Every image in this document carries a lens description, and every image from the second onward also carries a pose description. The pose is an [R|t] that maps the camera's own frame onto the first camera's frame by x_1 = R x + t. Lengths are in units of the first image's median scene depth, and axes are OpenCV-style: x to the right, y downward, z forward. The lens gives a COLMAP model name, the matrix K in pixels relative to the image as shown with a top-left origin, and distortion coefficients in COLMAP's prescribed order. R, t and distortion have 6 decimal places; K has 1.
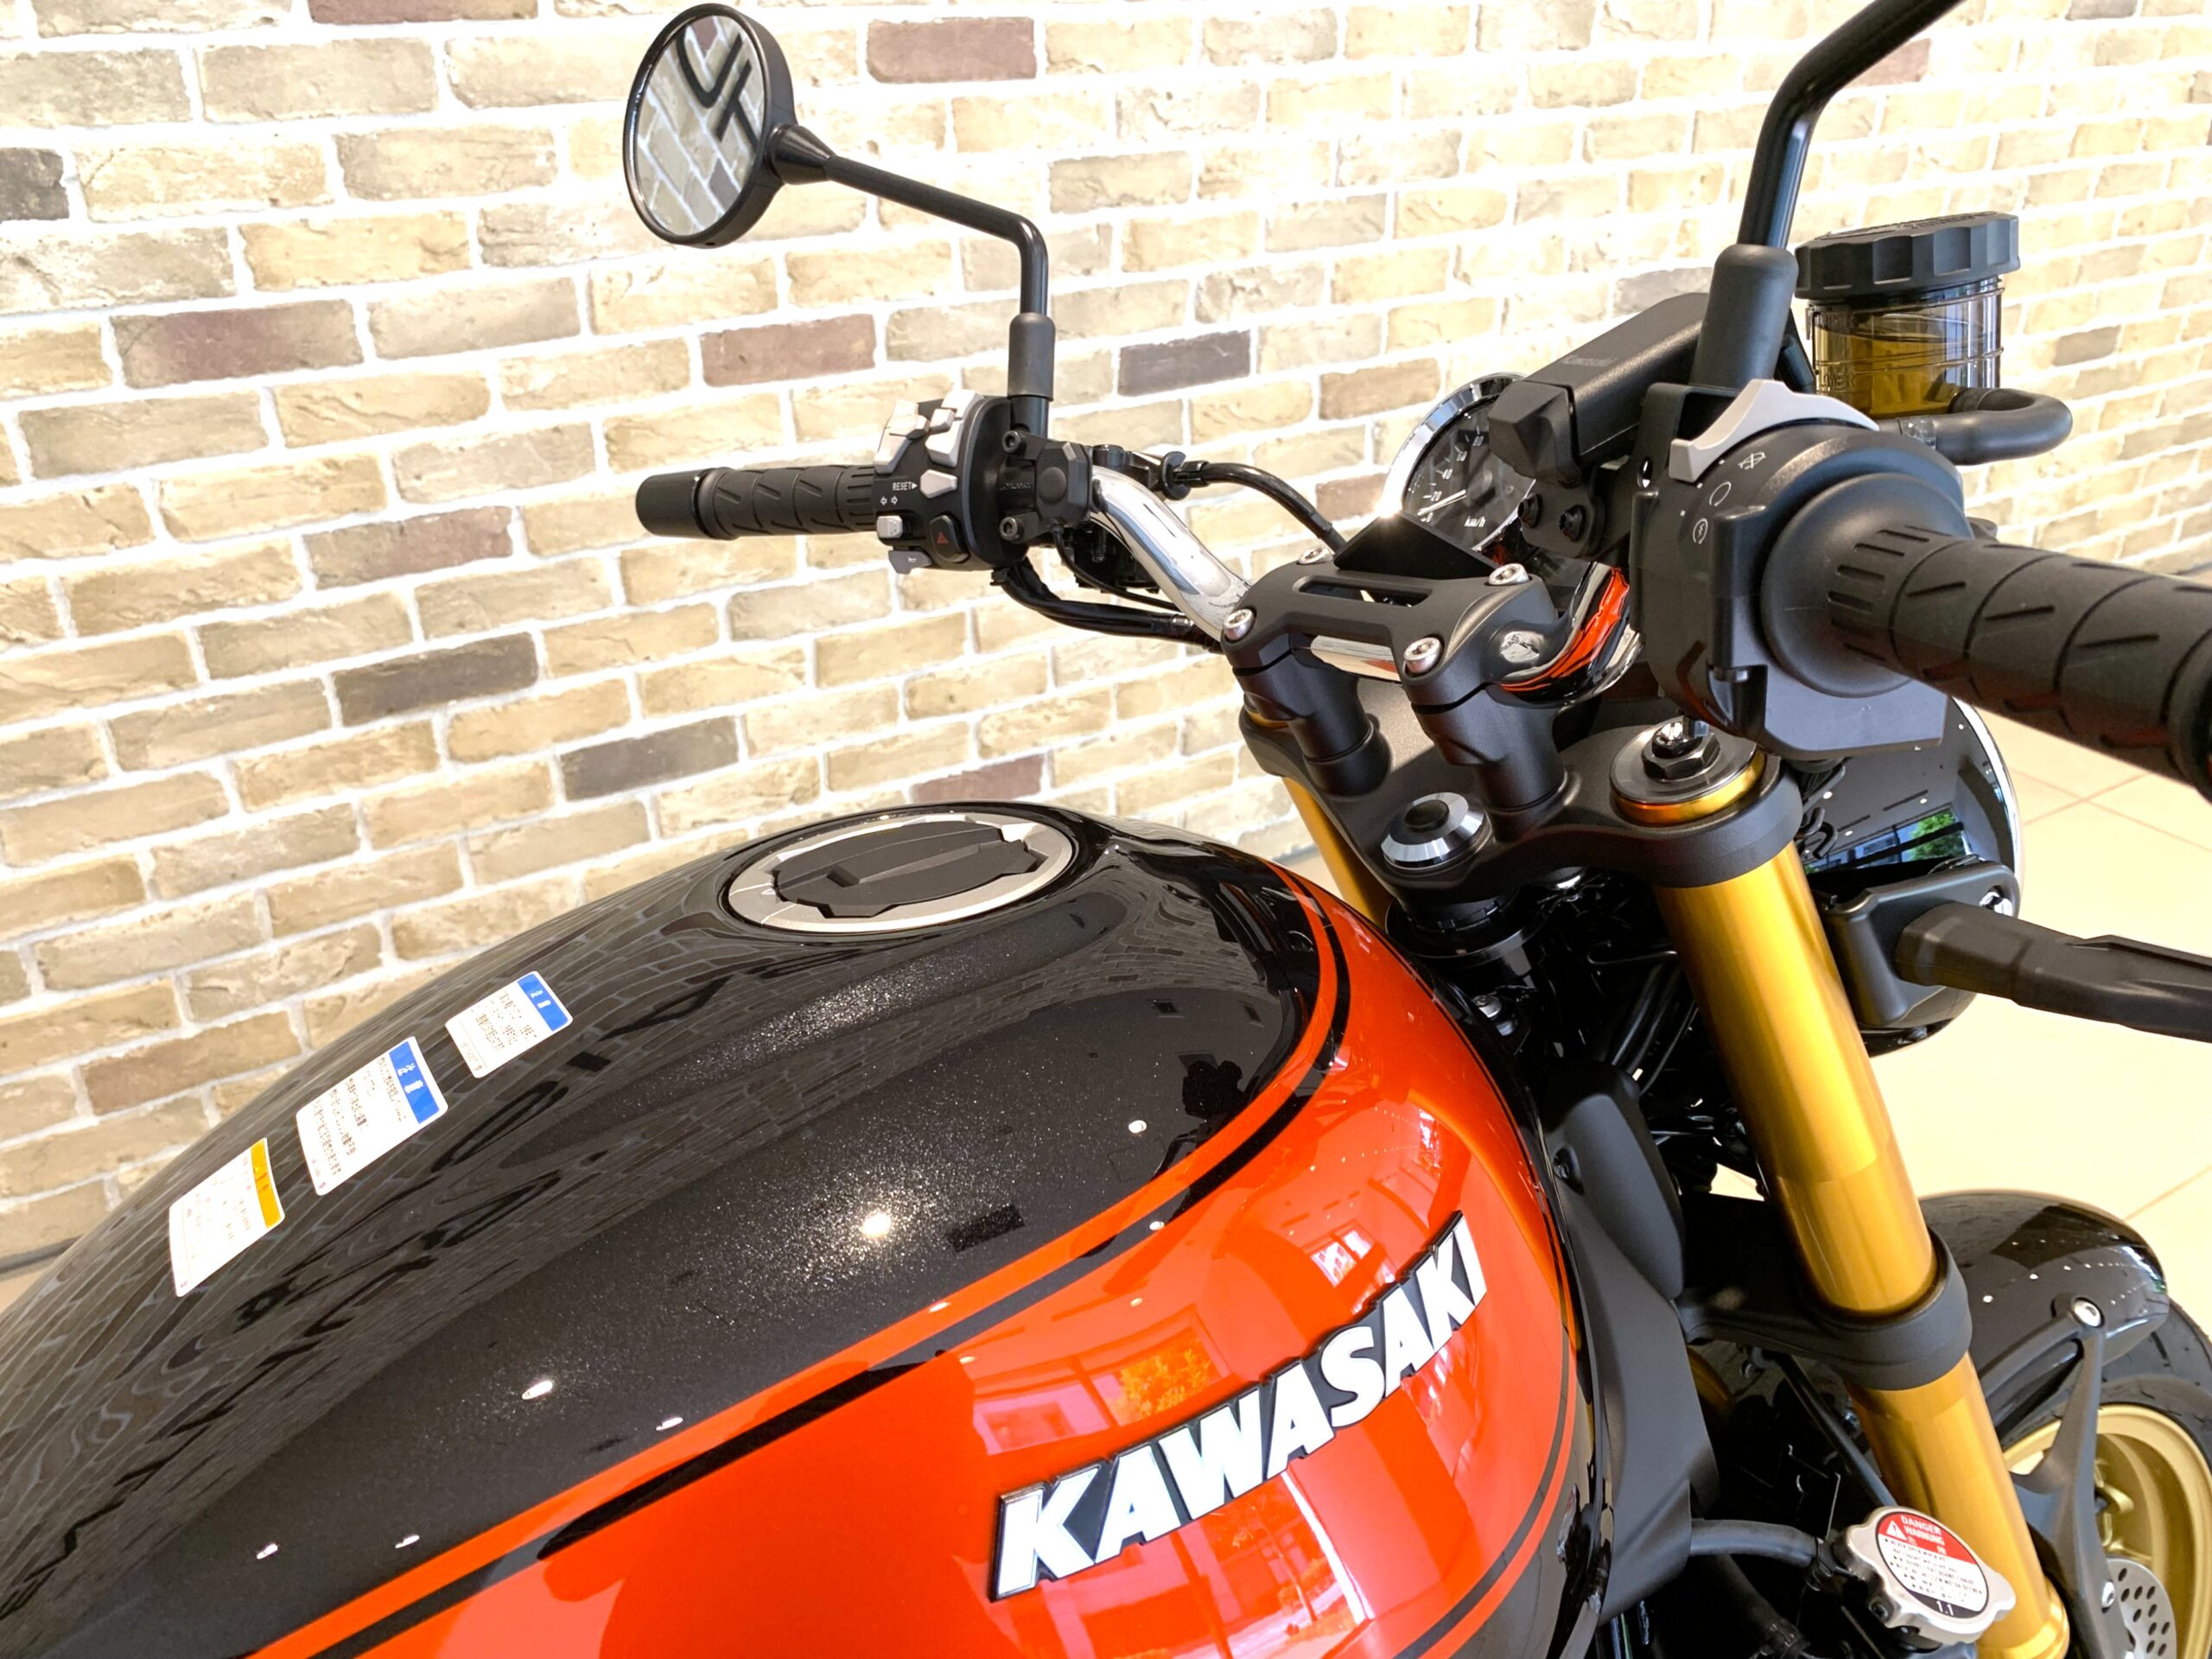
lens RADIAL K [[1707.1, 0, 1092.6], [0, 1707.1, 835.0], [0, 0, 1]] dist [0.019795, -0.021235]
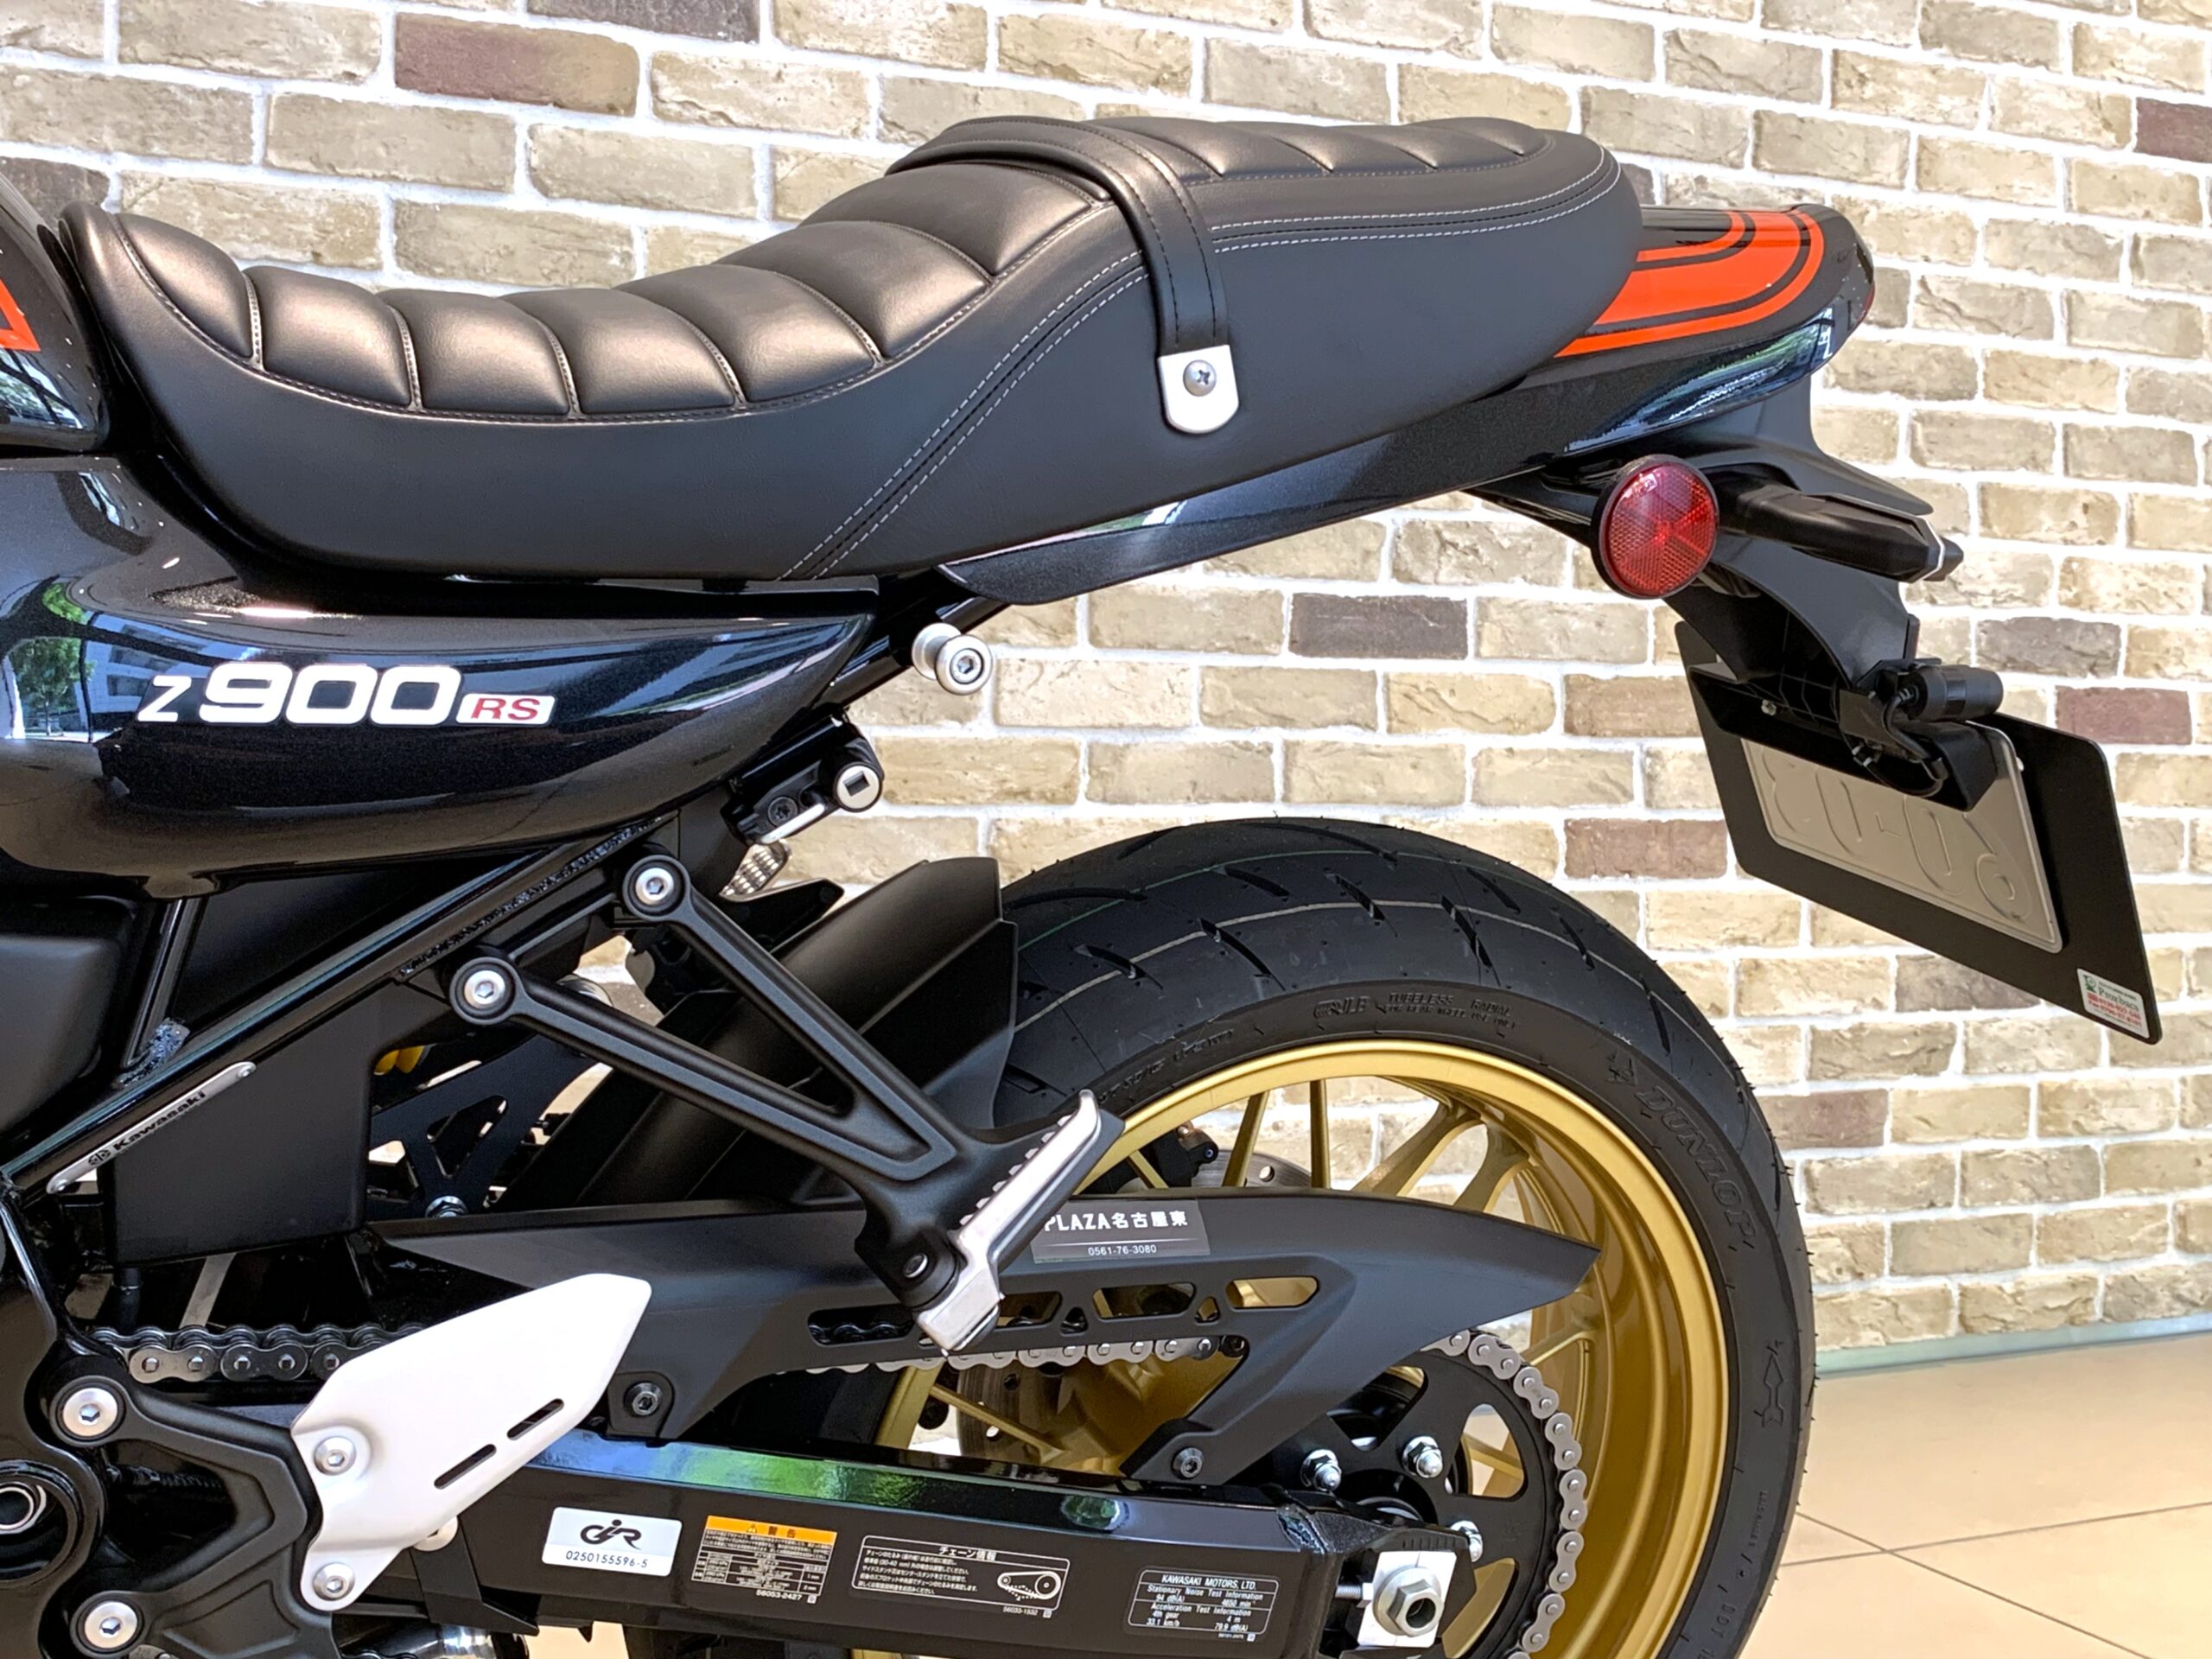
lens RADIAL K [[2613.5, 0, 1066.9], [0, 2613.5, 846.8], [0, 0, 1]] dist [0.032878, 0.000000]
pose [[0.991244, 0.021147, -0.130338, 0.083401], [-0.076016, 0.898502, -0.432338, 0.405893], [0.107967, 0.438460, 0.892242, -0.041756]]
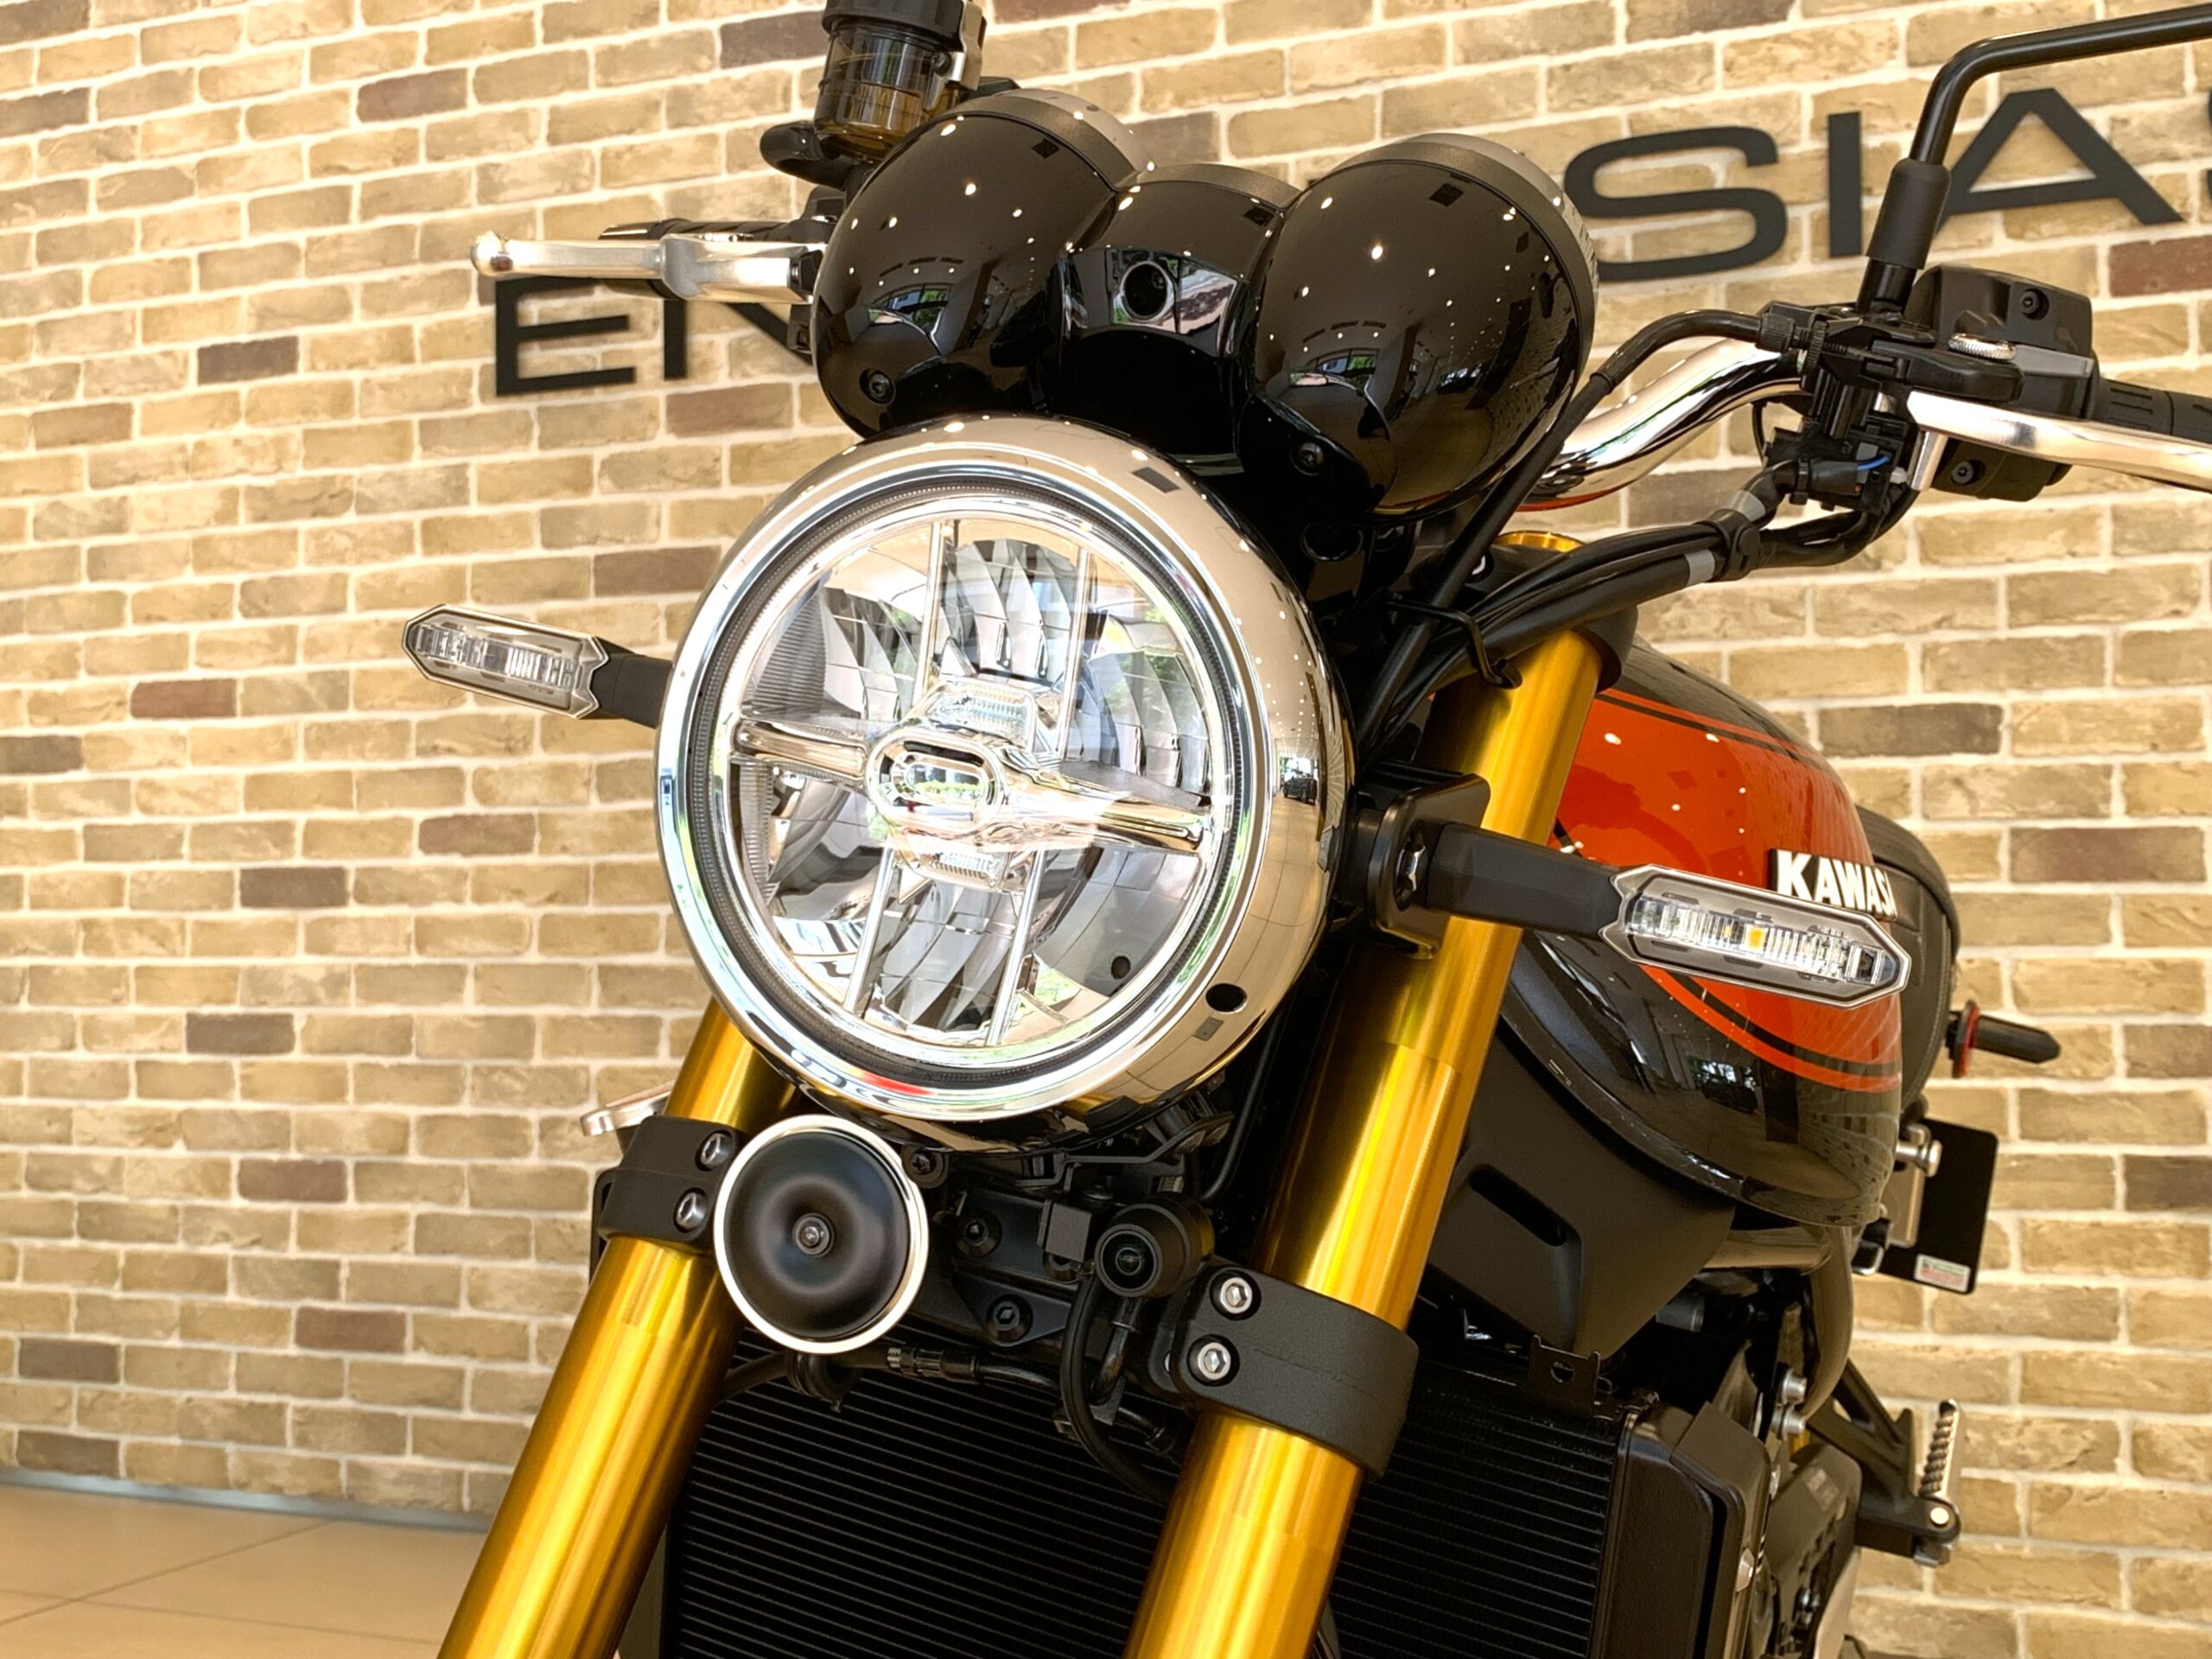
lens RADIAL K [[2613.5, 0, 1071.5], [0, 2613.5, 819.8], [0, 0, 1]] dist [0.032878, 0.000000]
pose [[0.566641, -0.037693, -0.823102, 0.539535], [-0.386138, 0.870320, -0.305681, 0.472212], [0.727884, 0.491043, 0.478604, -0.375405]]
